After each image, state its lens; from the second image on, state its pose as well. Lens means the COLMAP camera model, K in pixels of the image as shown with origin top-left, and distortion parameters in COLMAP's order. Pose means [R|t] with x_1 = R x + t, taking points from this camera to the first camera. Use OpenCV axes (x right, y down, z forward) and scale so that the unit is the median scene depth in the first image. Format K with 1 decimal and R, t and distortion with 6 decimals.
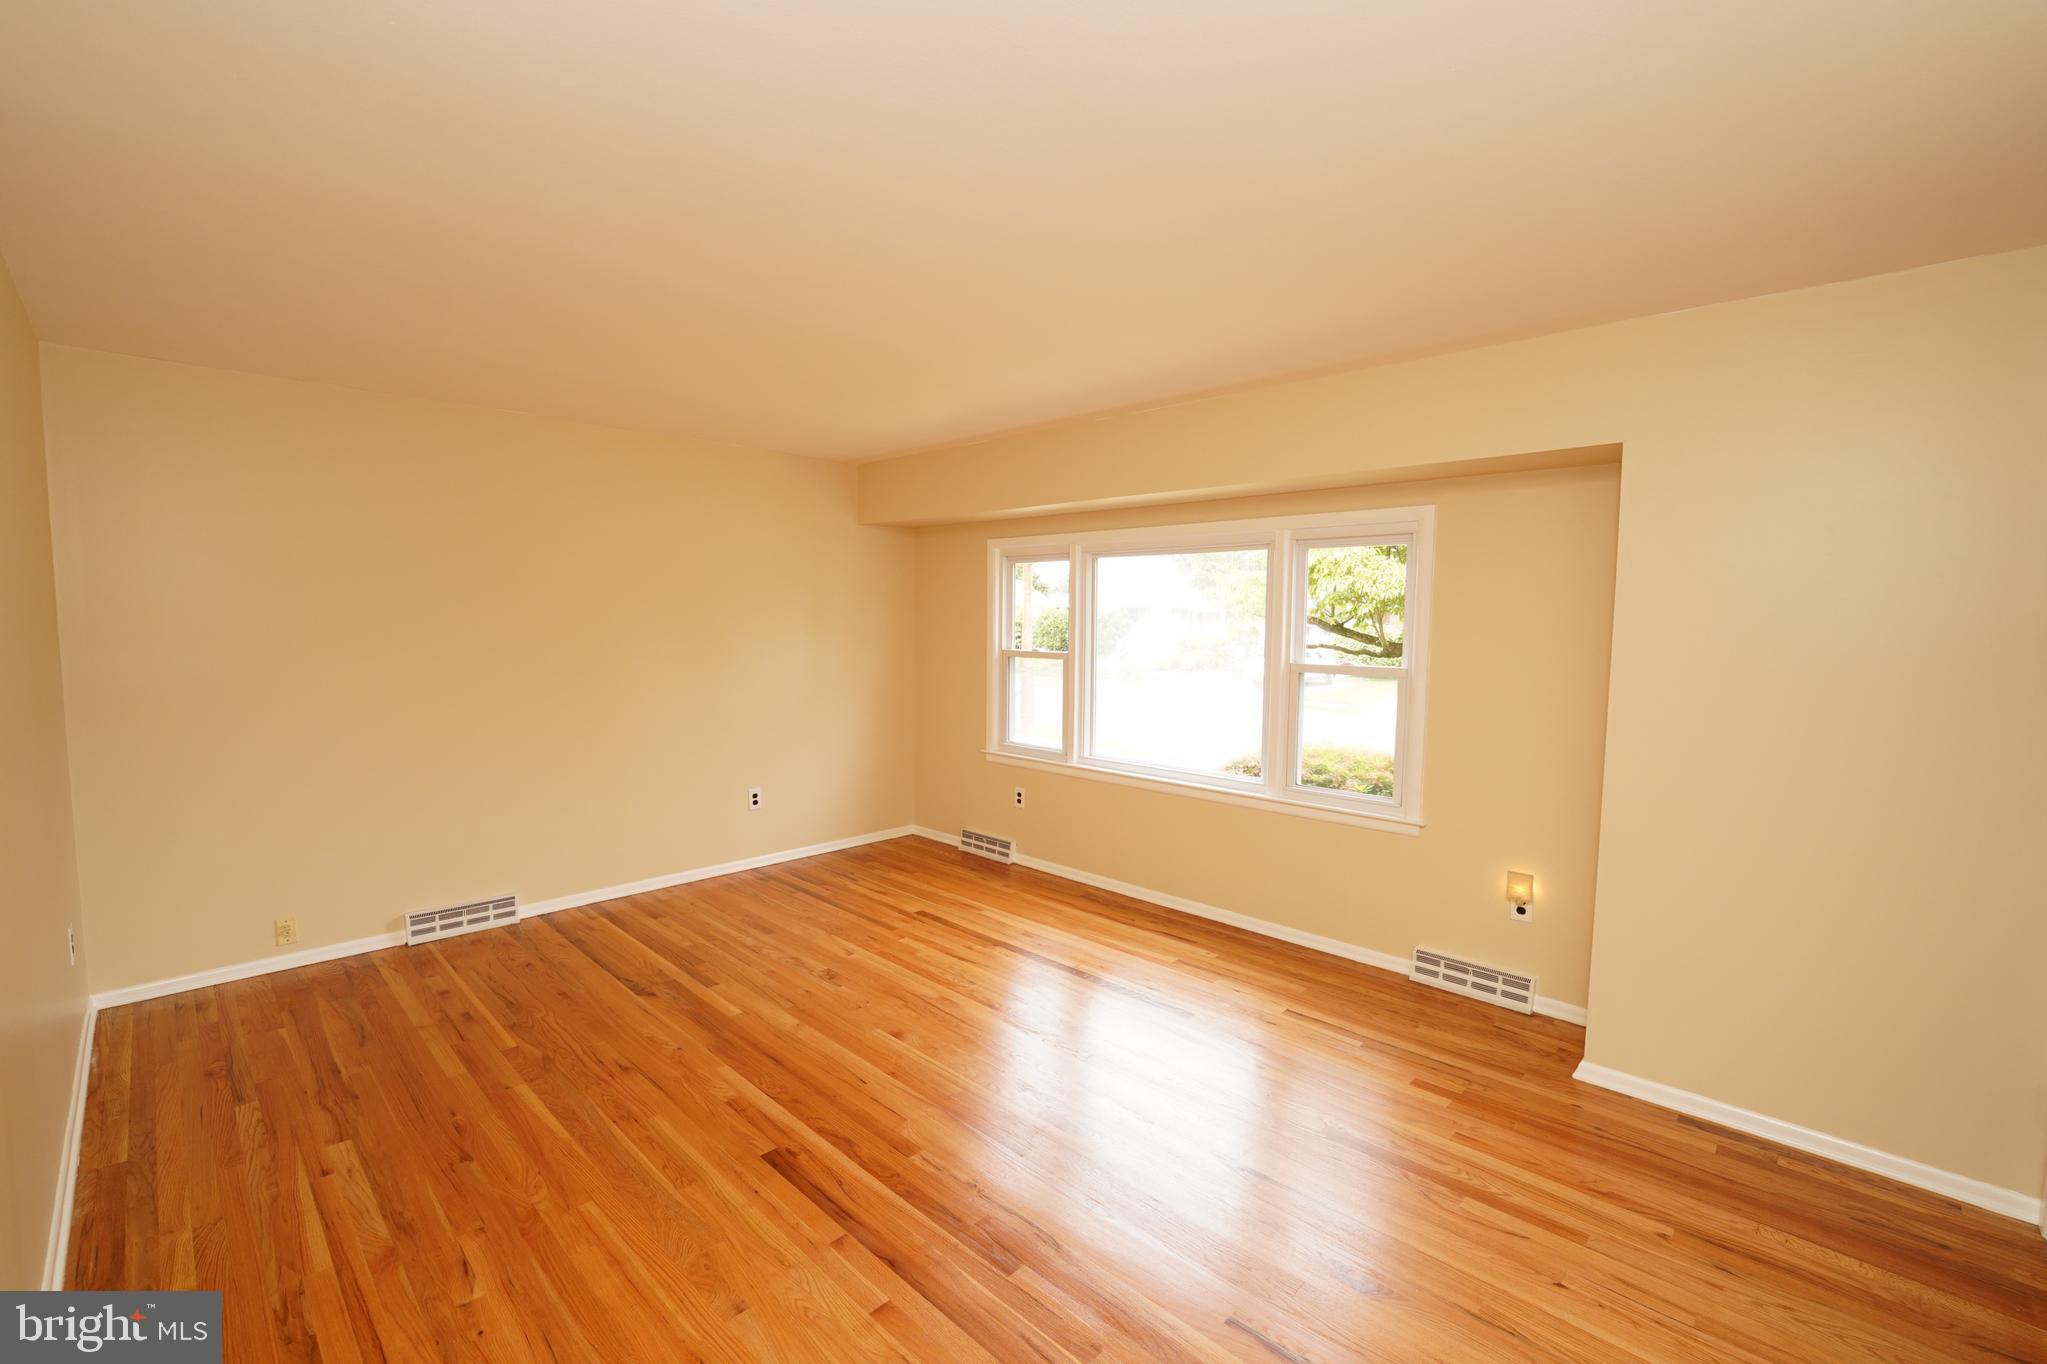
lens RADIAL K [[867.6, 0, 1025.5], [0, 867.6, 686.9], [0, 0, 1]] dist [-0.026655, -0.000136]
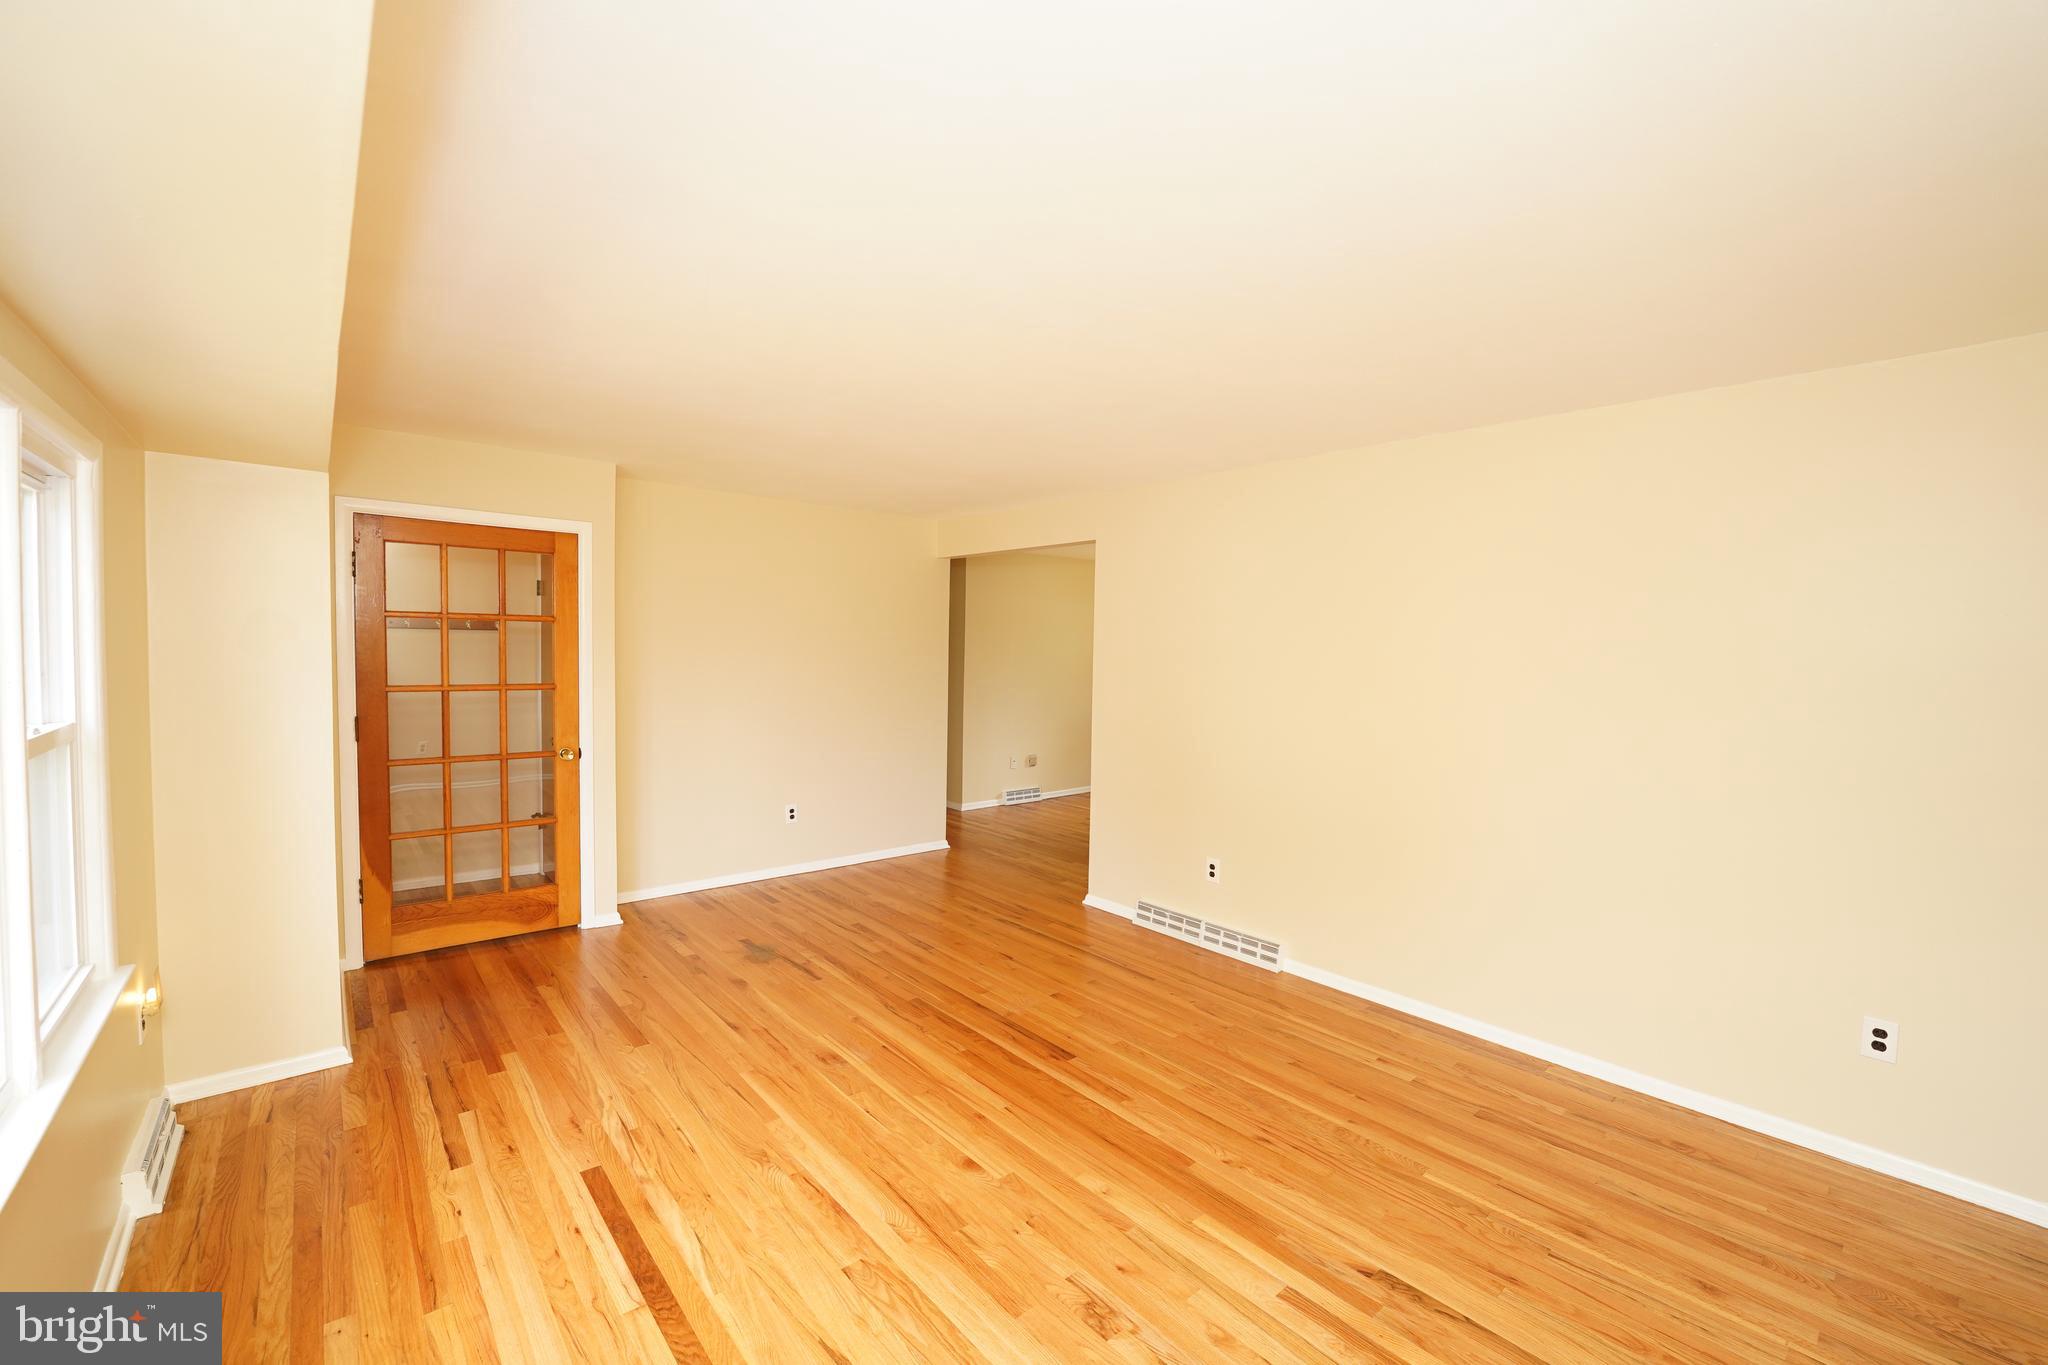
lens RADIAL K [[834.5, 0, 1024.5], [0, 834.5, 685.4], [0, 0, 1]] dist [-0.029653, 0.003017]
pose [[-0.995406, -0.035821, 0.088795, -0.204016], [-0.024298, 0.991527, 0.127610, -0.121190], [-0.092614, 0.124867, -0.987842, 1.405360]]
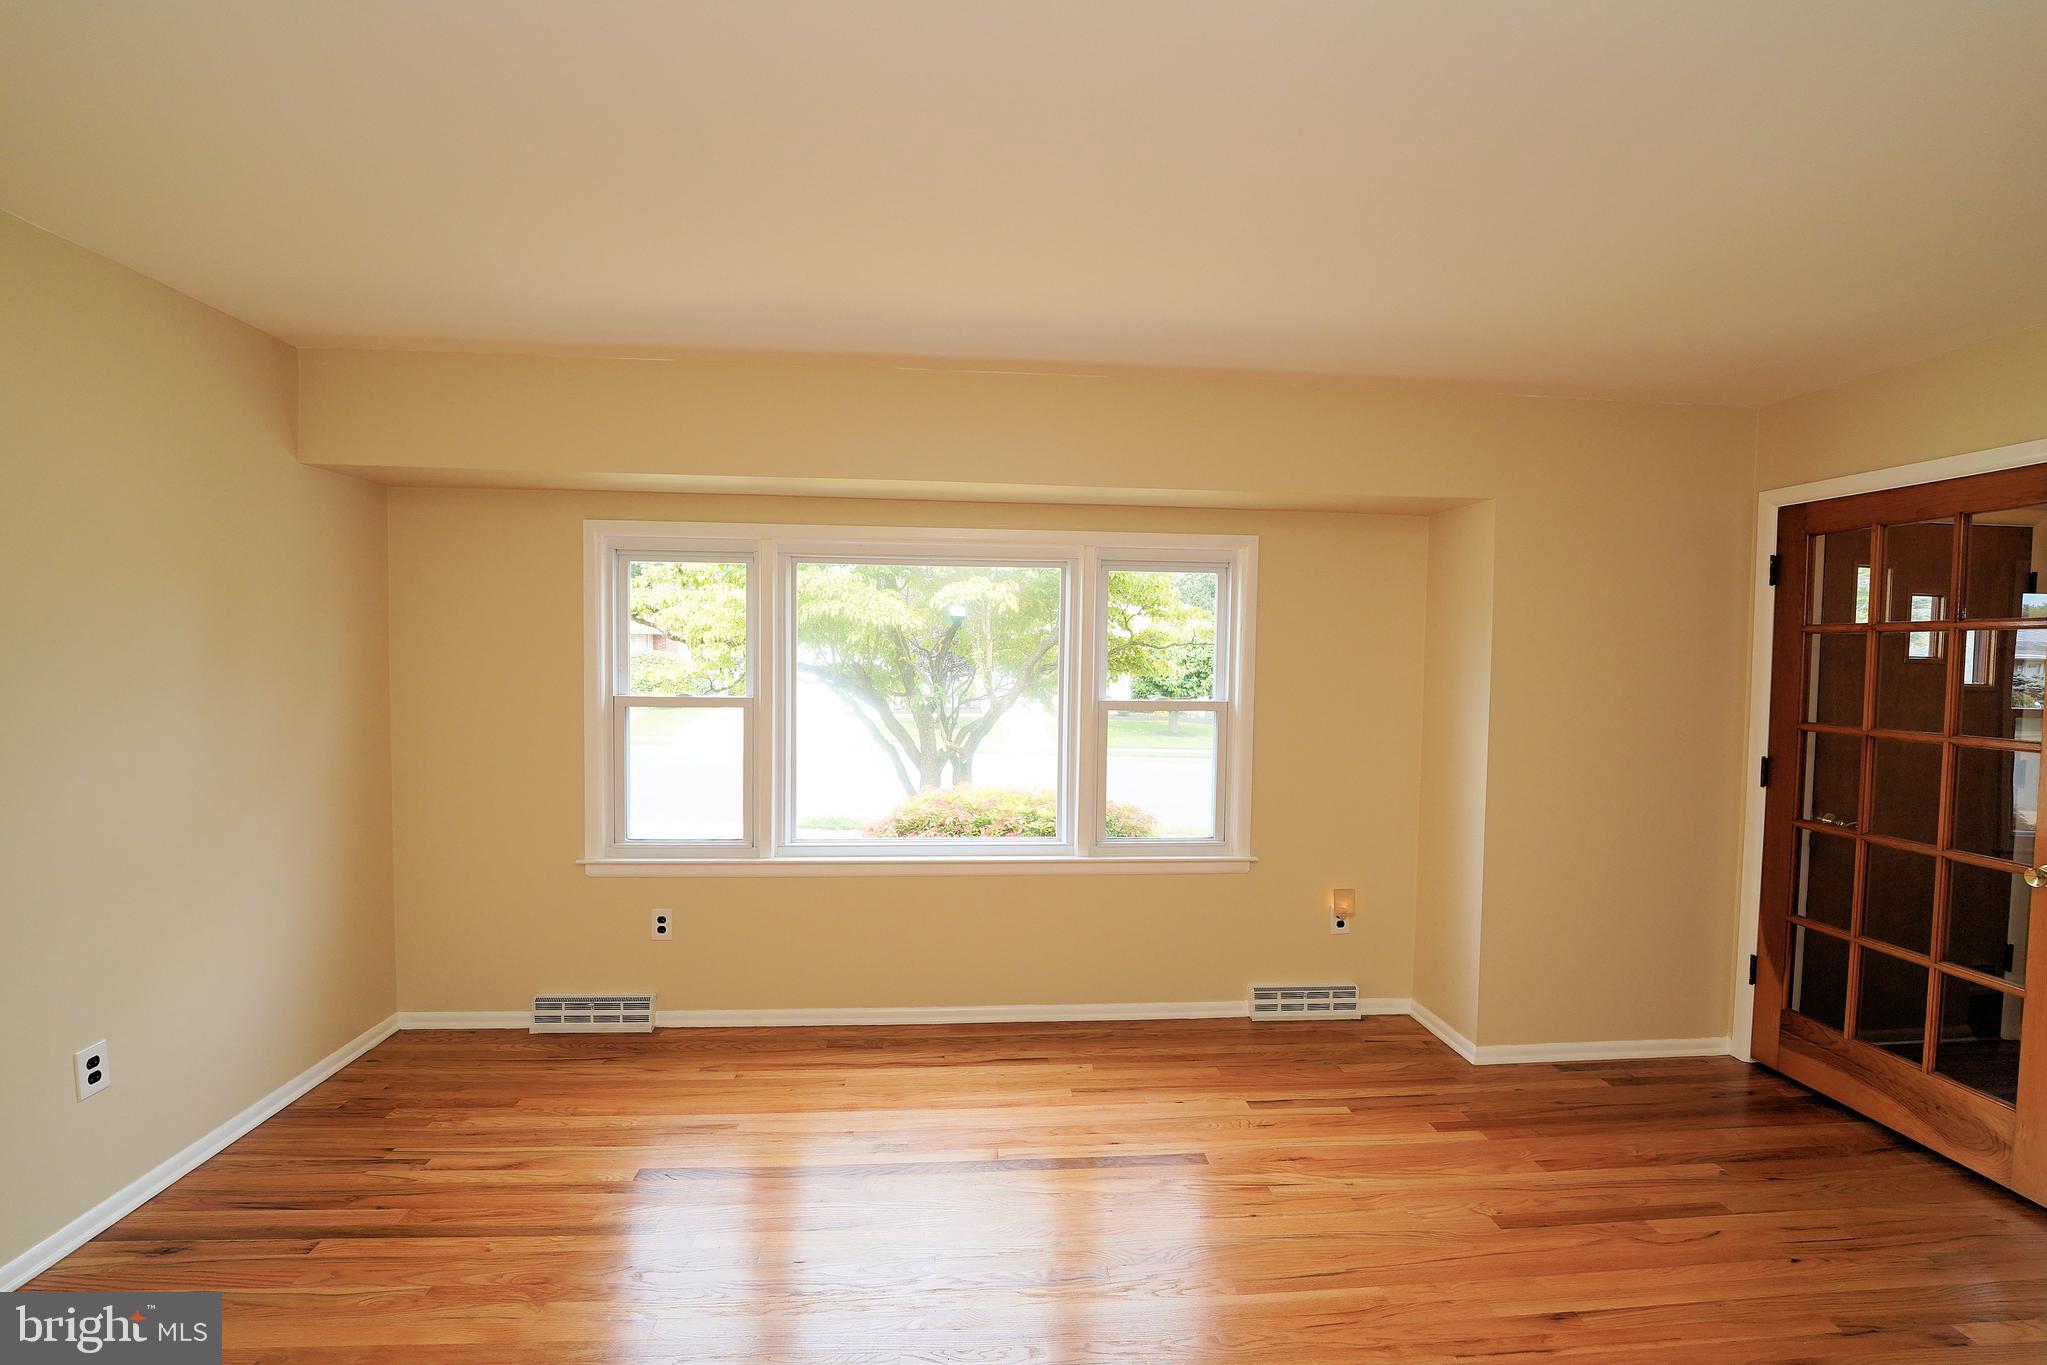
lens RADIAL K [[863.8, 0, 1024.2], [0, 863.8, 685.2], [0, 0, 1]] dist [-0.027358, 0.001220]
pose [[0.662972, -0.030503, 0.748022, -0.419368], [0.054021, 0.998514, -0.007162, -0.043521], [-0.746693, 0.045157, 0.663635, 0.509474]]
